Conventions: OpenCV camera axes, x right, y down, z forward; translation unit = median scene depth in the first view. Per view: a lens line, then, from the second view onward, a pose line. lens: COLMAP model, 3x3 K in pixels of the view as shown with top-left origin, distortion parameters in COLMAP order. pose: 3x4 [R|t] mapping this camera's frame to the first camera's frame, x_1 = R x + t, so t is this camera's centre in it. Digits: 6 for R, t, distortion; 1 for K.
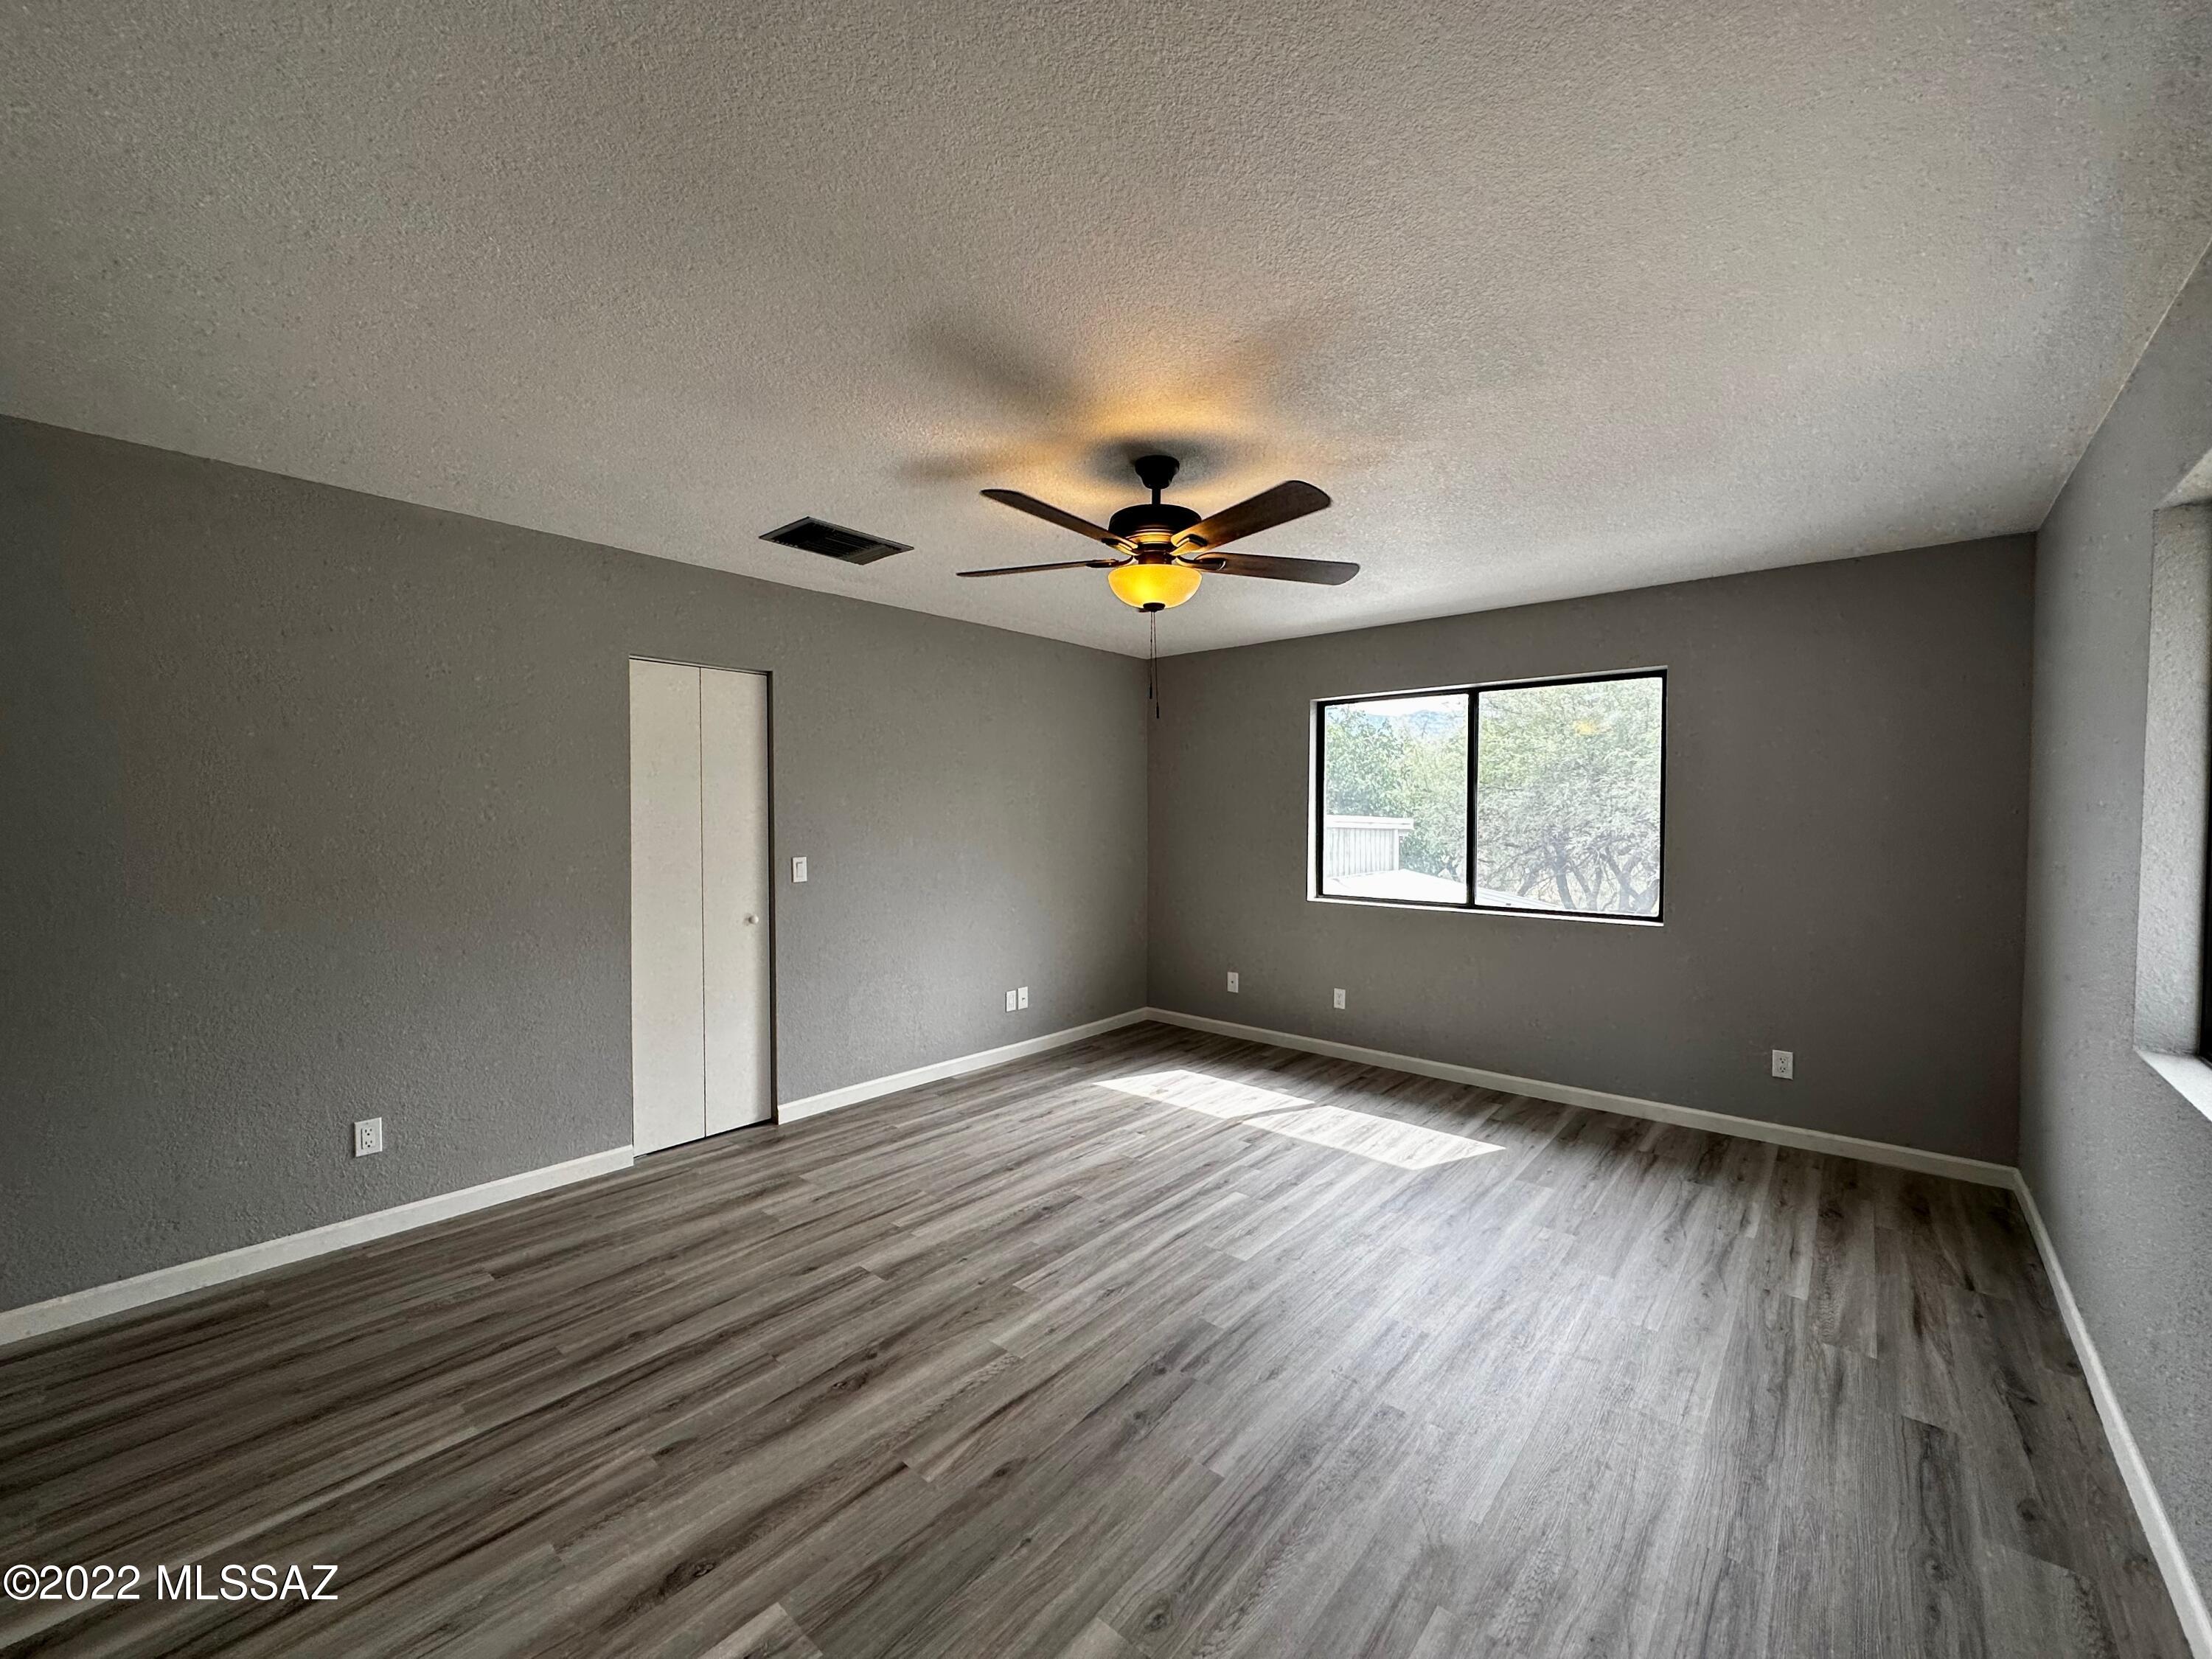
lens RADIAL K [[881.7, 0, 1093.0], [0, 881.7, 837.8], [0, 0, 1]] dist [-0.003064, 0.000919]
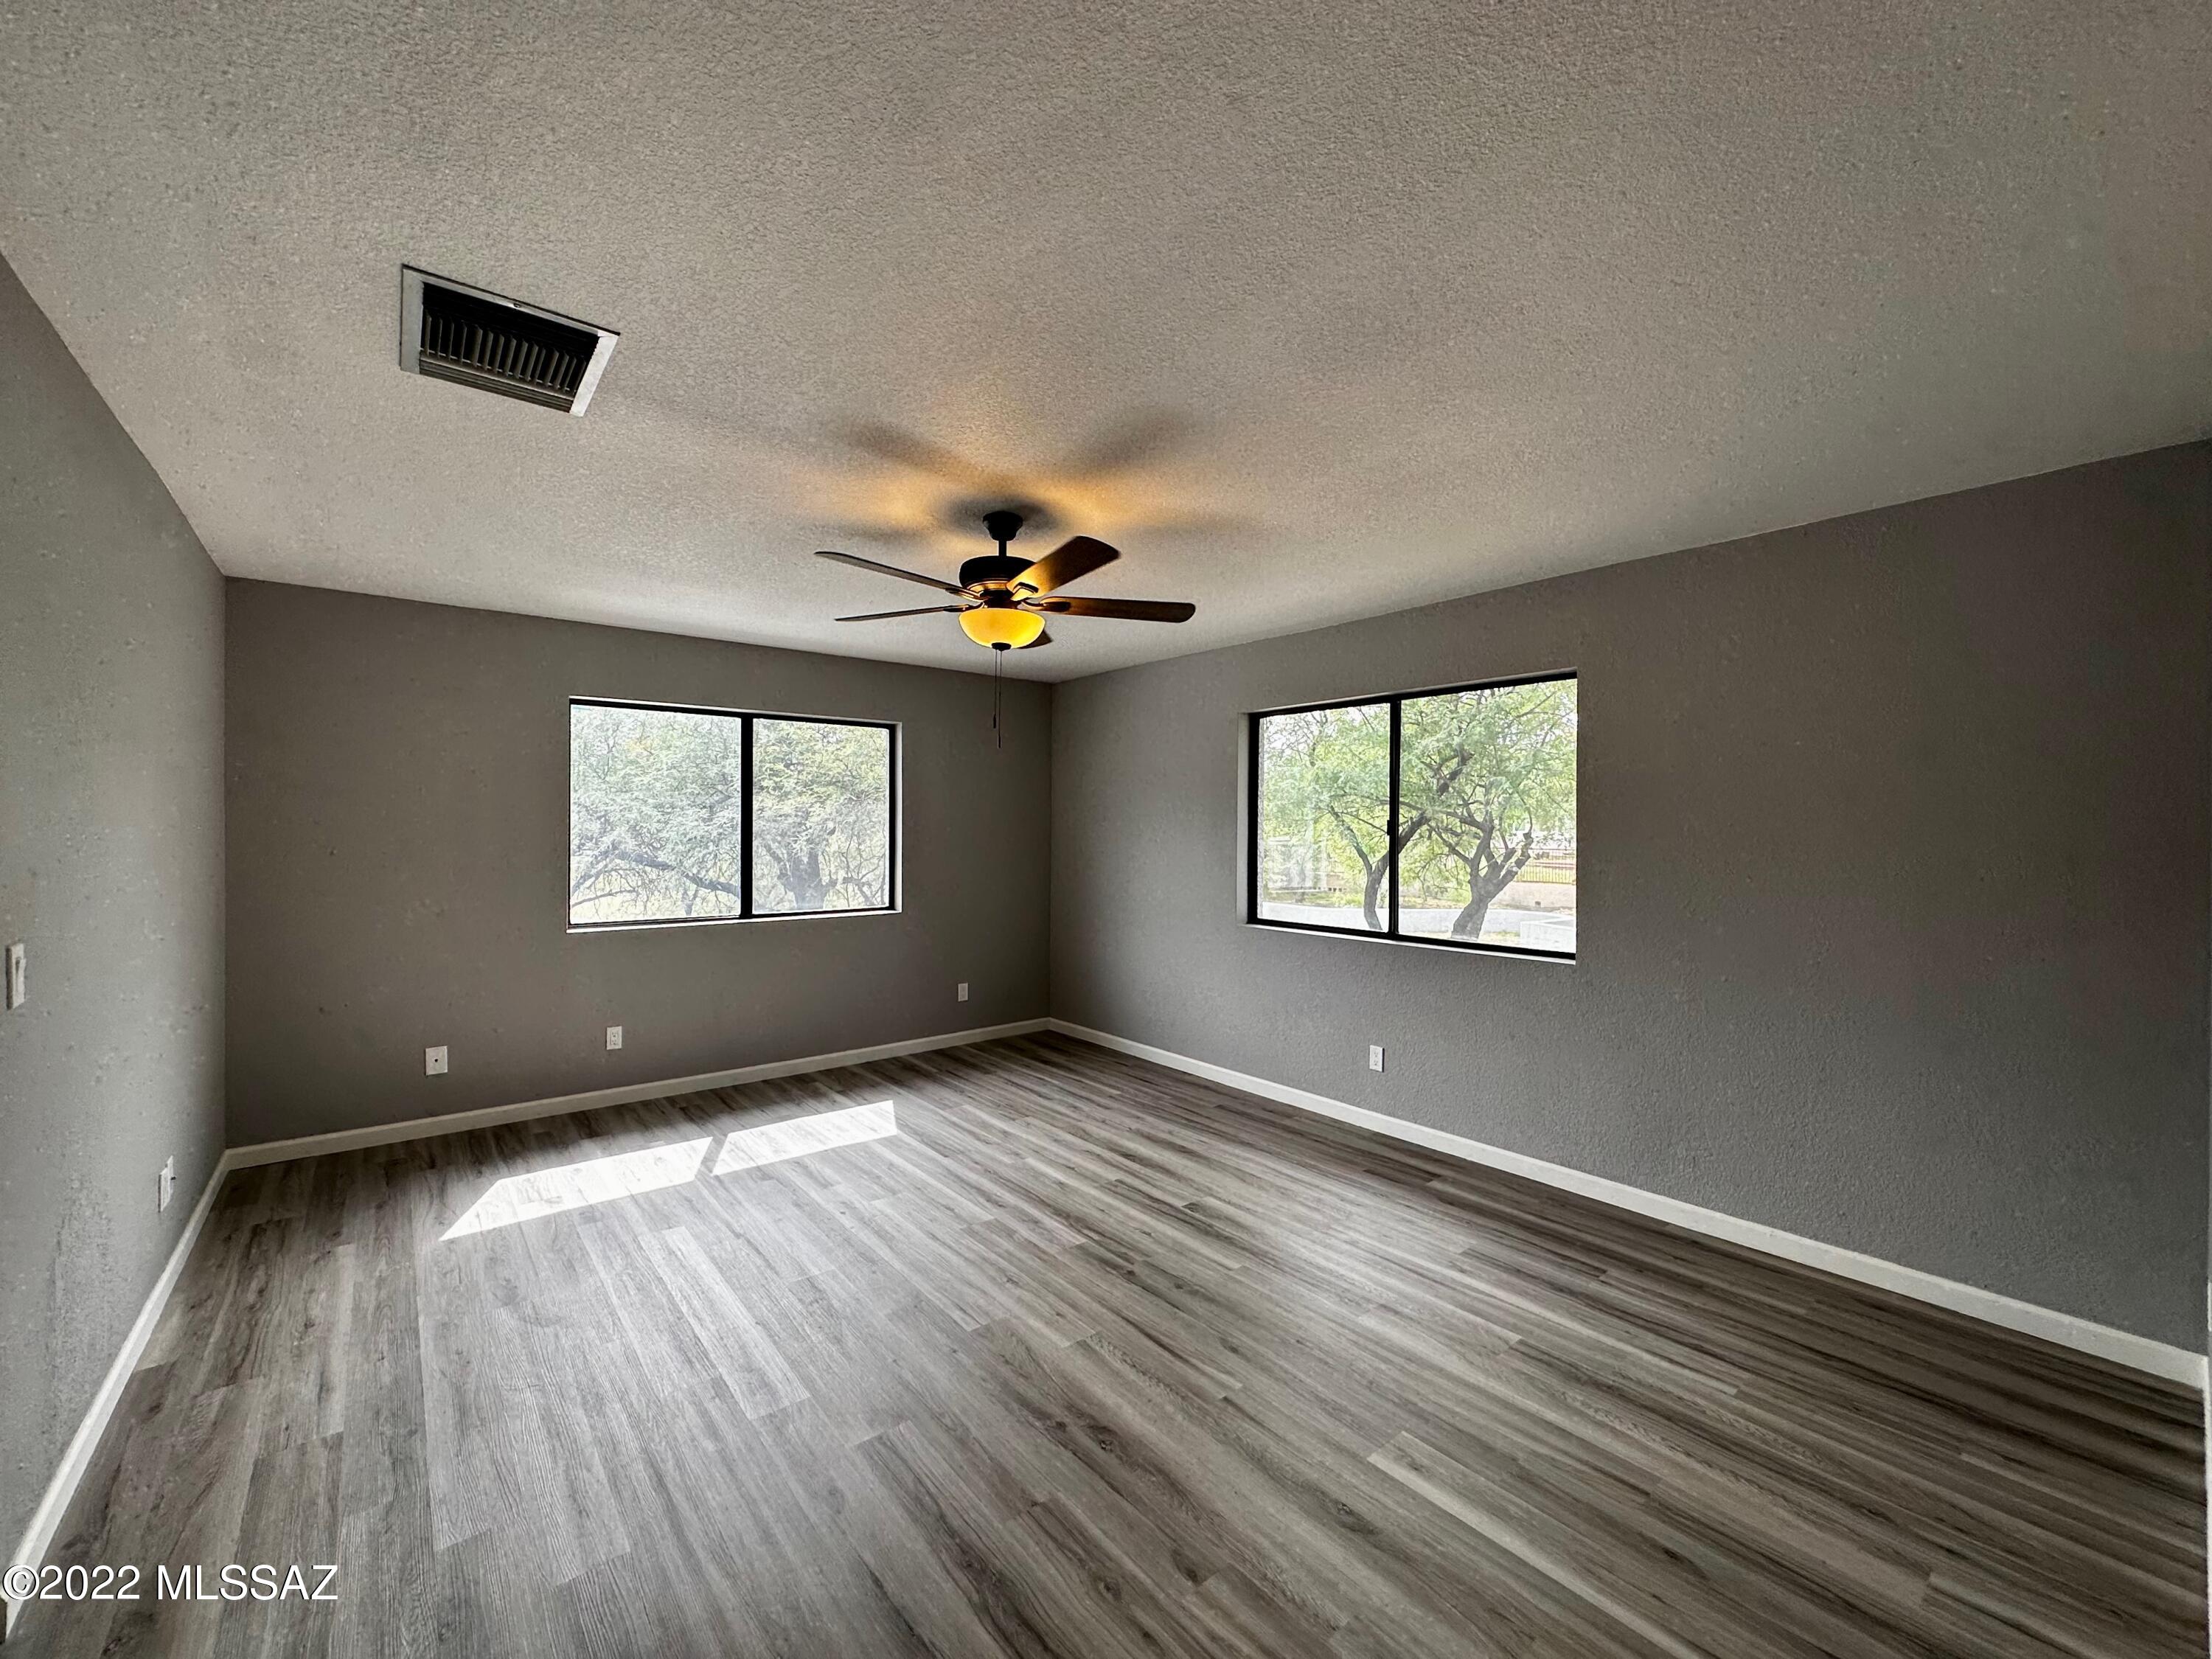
lens RADIAL K [[881.7, 0, 1123.1], [0, 881.7, 836.7], [0, 0, 1]] dist [-0.003064, 0.000919]
pose [[0.156808, -0.009894, 0.987580, -0.677726], [0.024221, 0.999688, 0.006169, -0.017303], [-0.987332, 0.022953, 0.156998, 0.461492]]
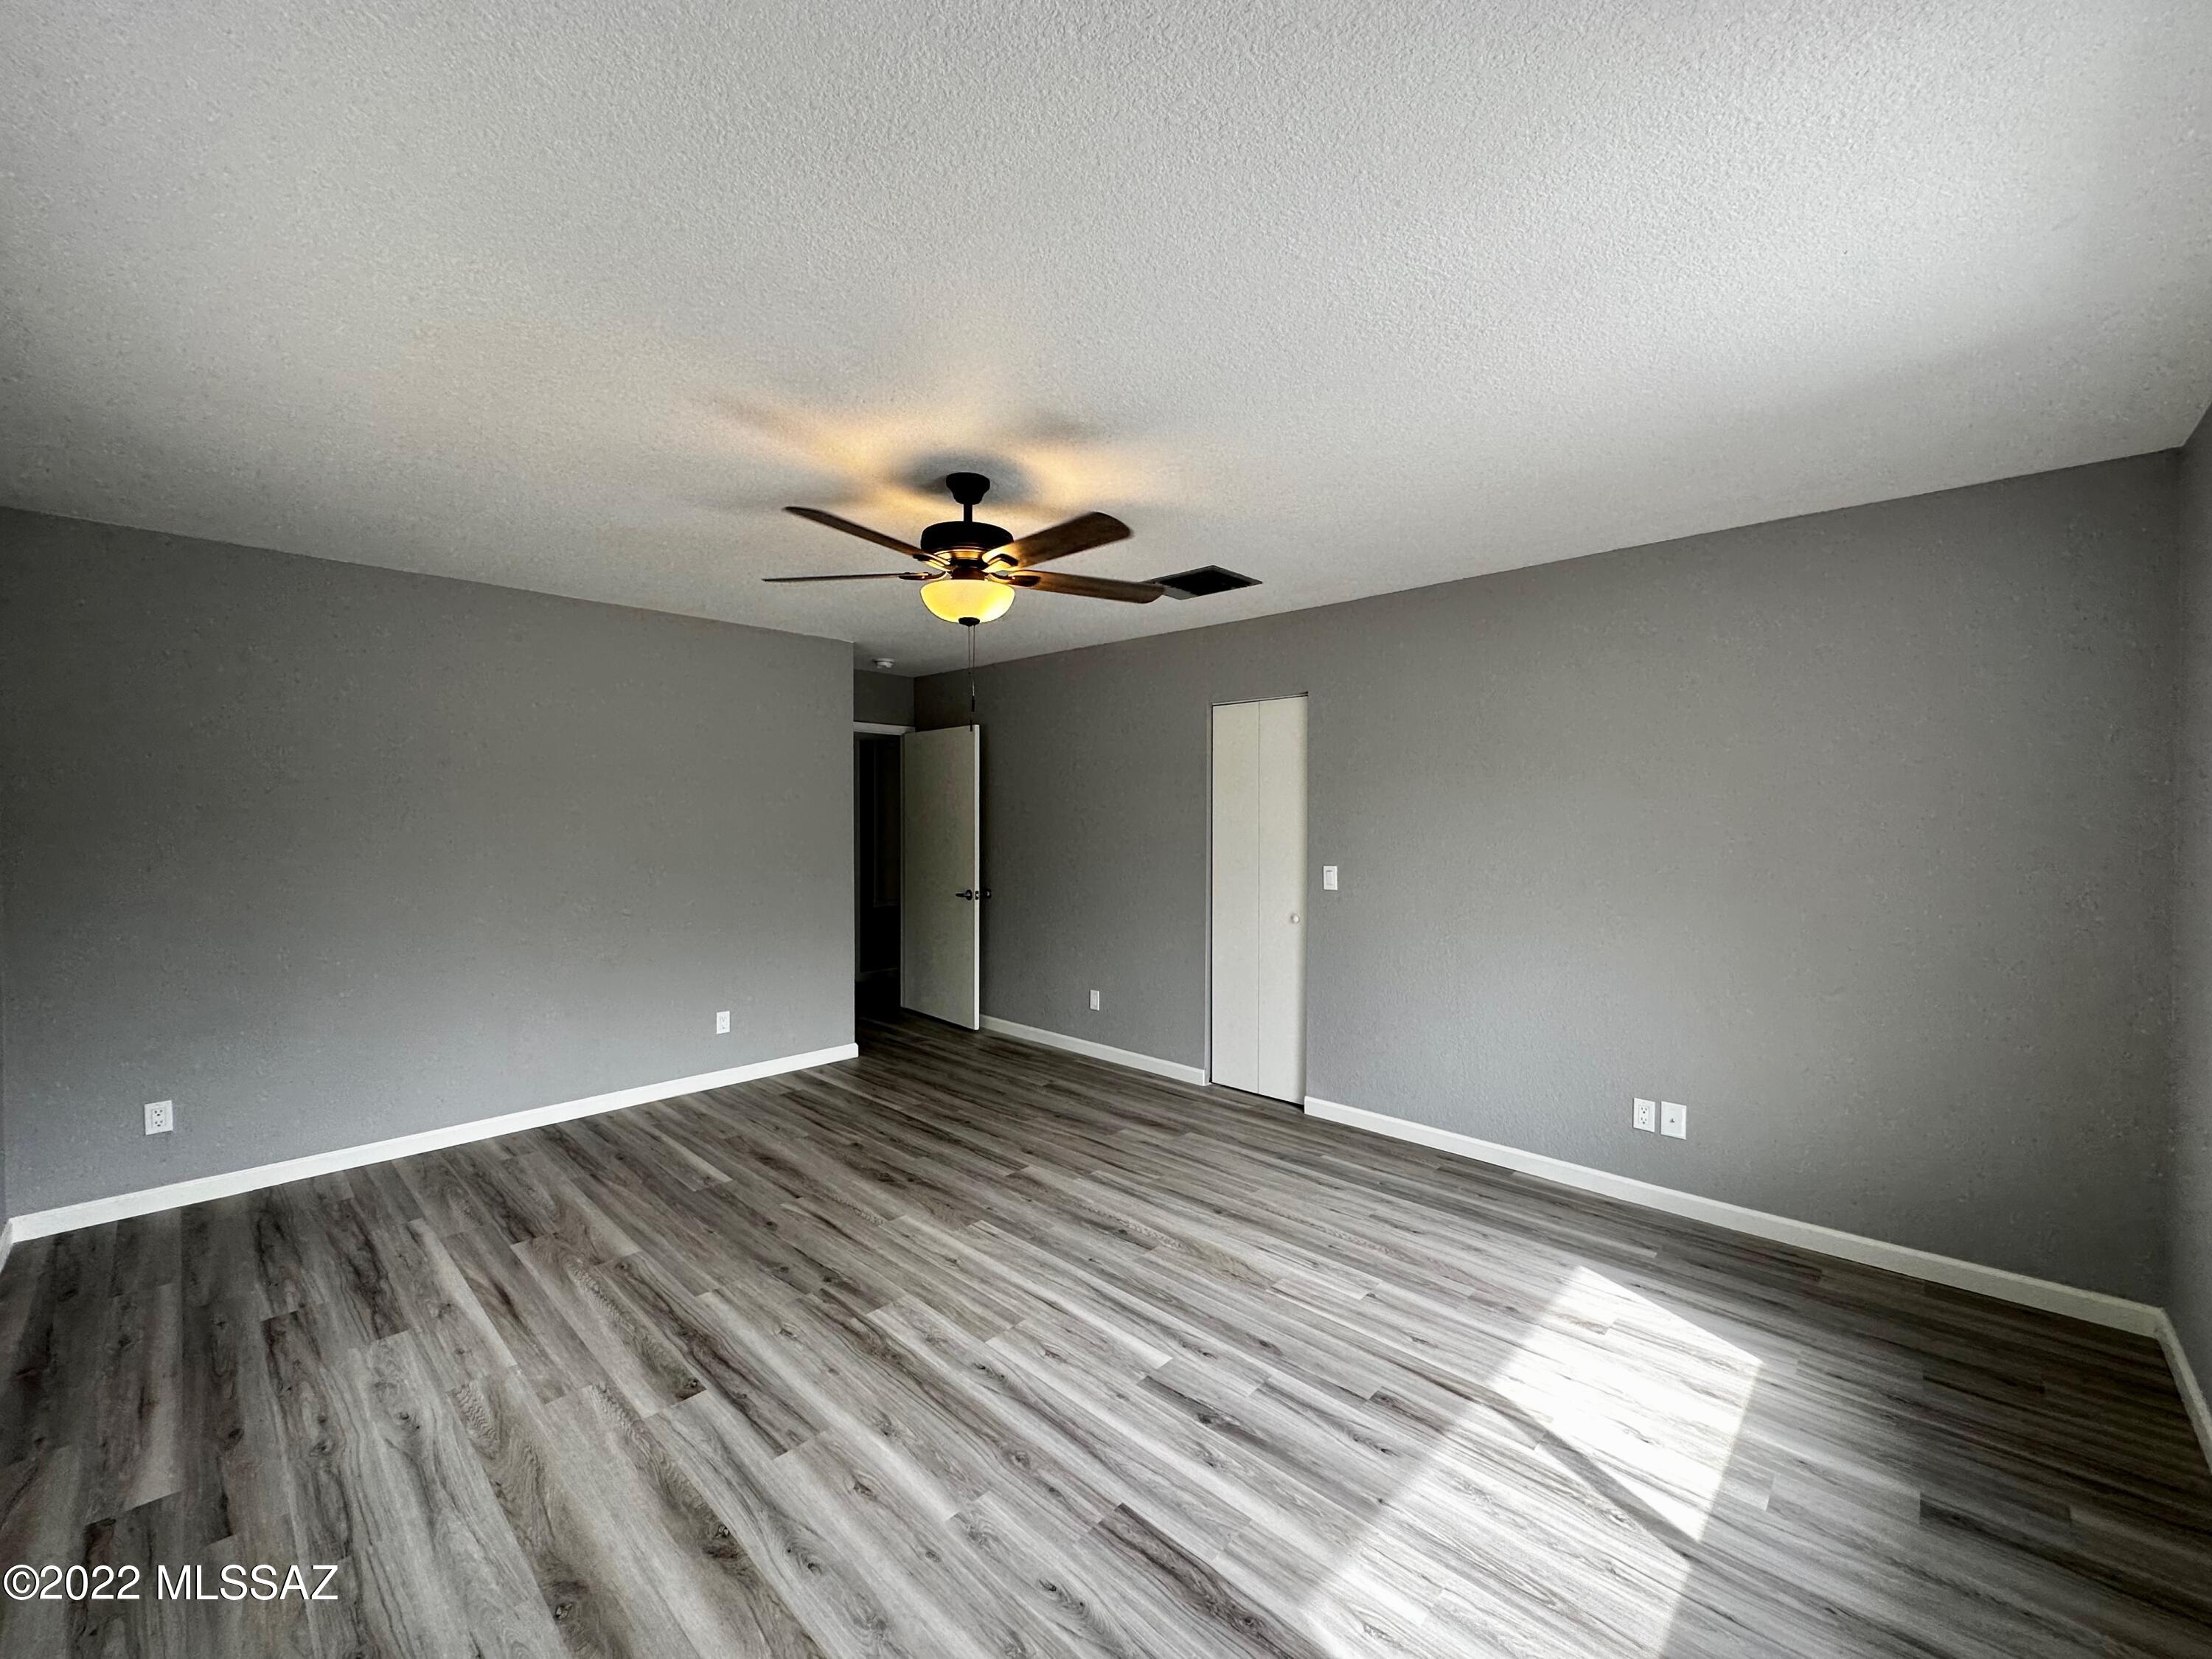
lens RADIAL K [[881.7, 0, 1122.9], [0, 881.7, 834.2], [0, 0, 1]] dist [-0.003064, 0.000919]
pose [[-0.029156, 0.018439, -0.999405, 0.738757], [-0.031484, 0.999317, 0.019356, -0.028758], [0.999079, 0.032029, -0.028556, 0.824434]]
